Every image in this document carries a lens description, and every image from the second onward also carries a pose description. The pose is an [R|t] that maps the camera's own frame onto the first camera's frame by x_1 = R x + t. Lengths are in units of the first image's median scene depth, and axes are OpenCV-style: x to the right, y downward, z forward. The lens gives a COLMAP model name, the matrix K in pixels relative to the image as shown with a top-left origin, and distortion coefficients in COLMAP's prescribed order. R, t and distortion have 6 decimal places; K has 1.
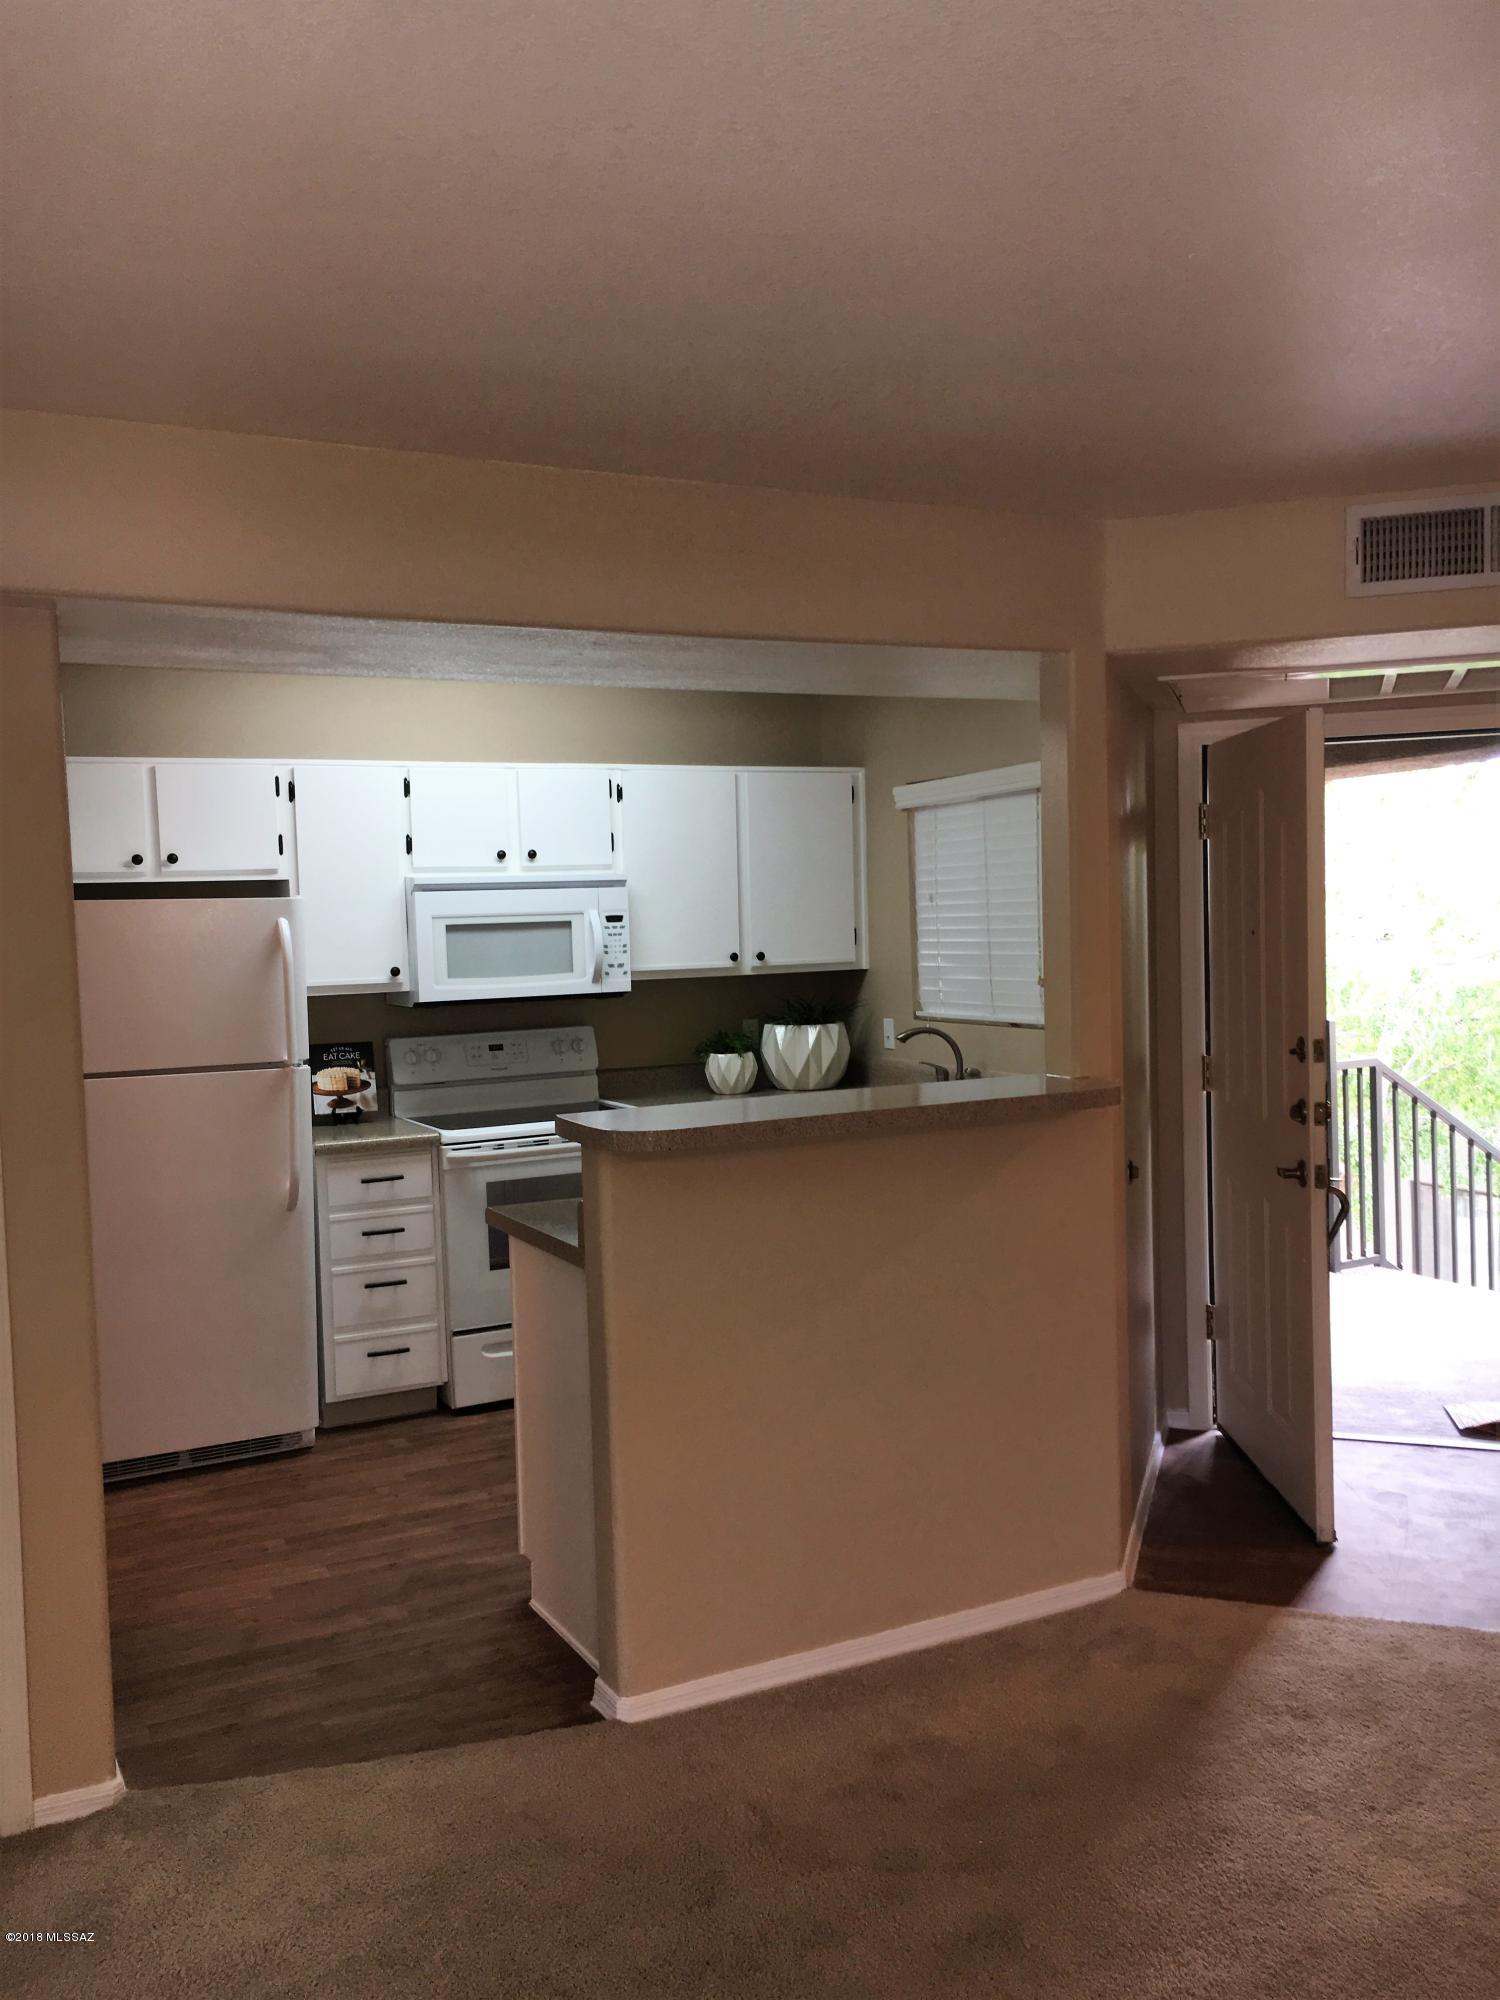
lens RADIAL K [[1700.0, 0, 752.0], [0, 1700.0, 1002.6], [0, 0, 1]] dist [0.066313, -0.084001]
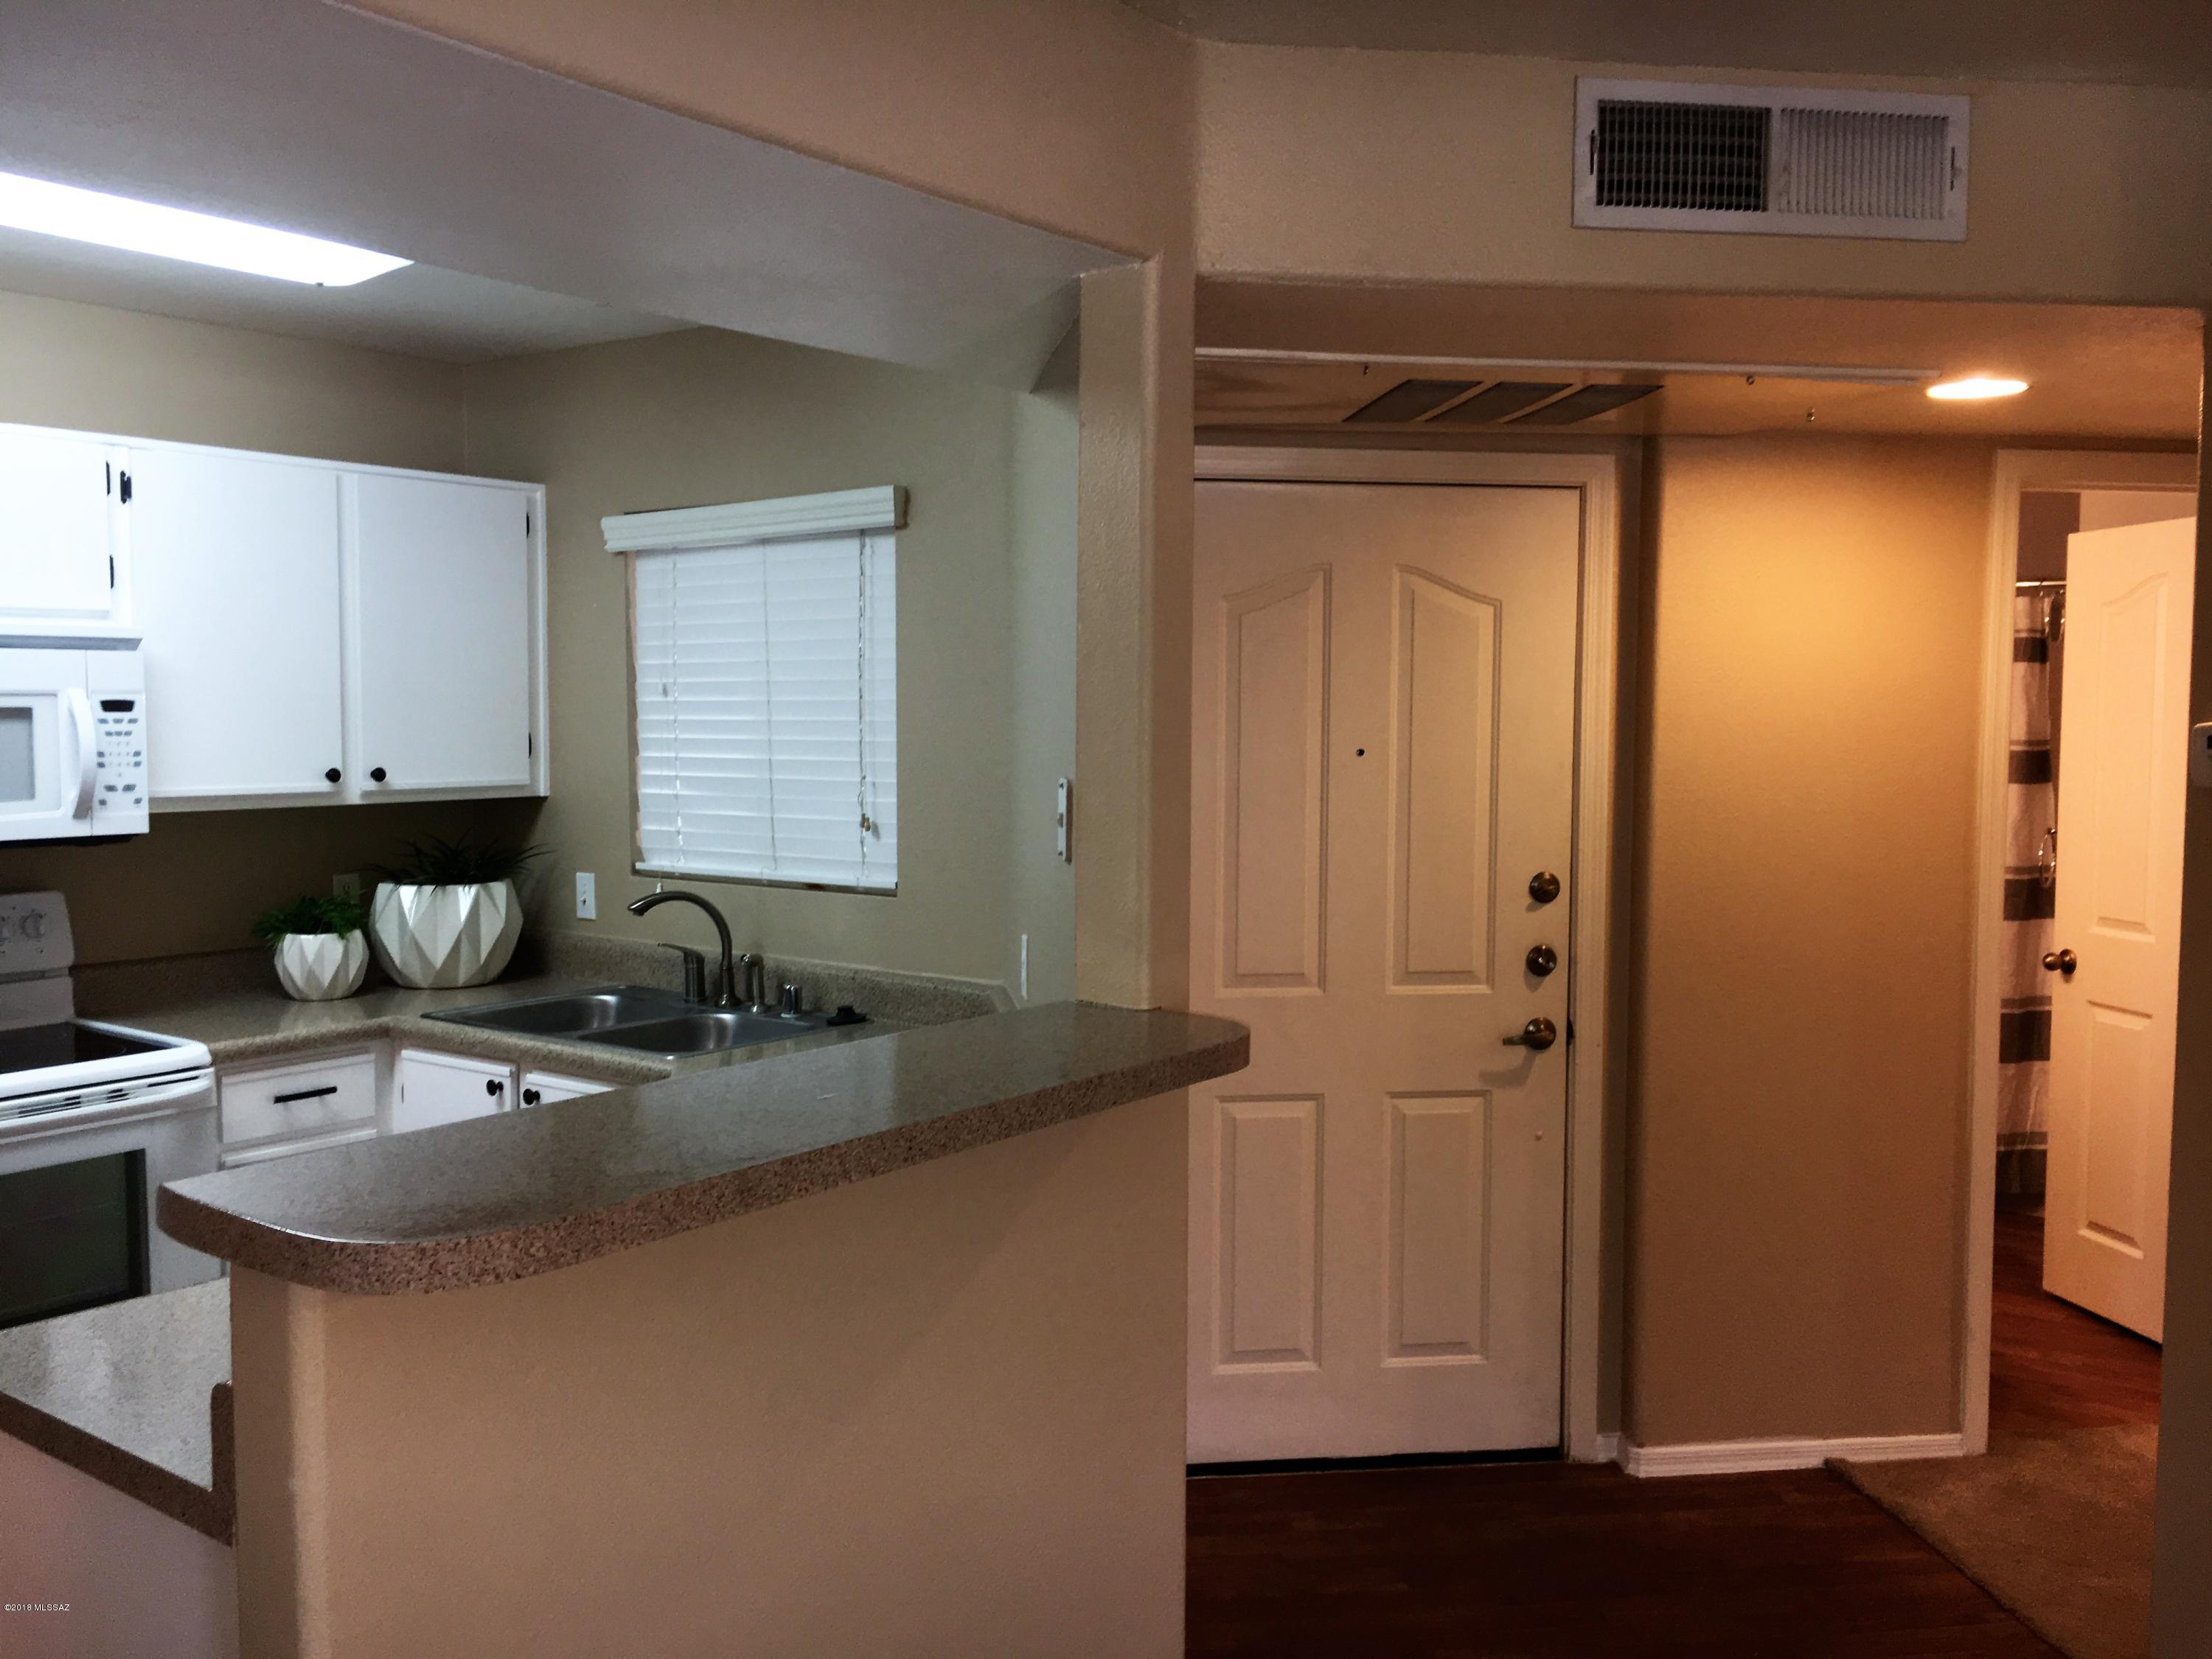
lens RADIAL K [[1880.2, 0, 1109.1], [0, 1880.2, 817.8], [0, 0, 1]] dist [0.066313, -0.084001]
pose [[0.896319, 0.005210, 0.443379, -0.062504], [-0.004840, 0.999986, -0.001965, -0.011605], [-0.443383, -0.000385, 0.896332, 0.268467]]
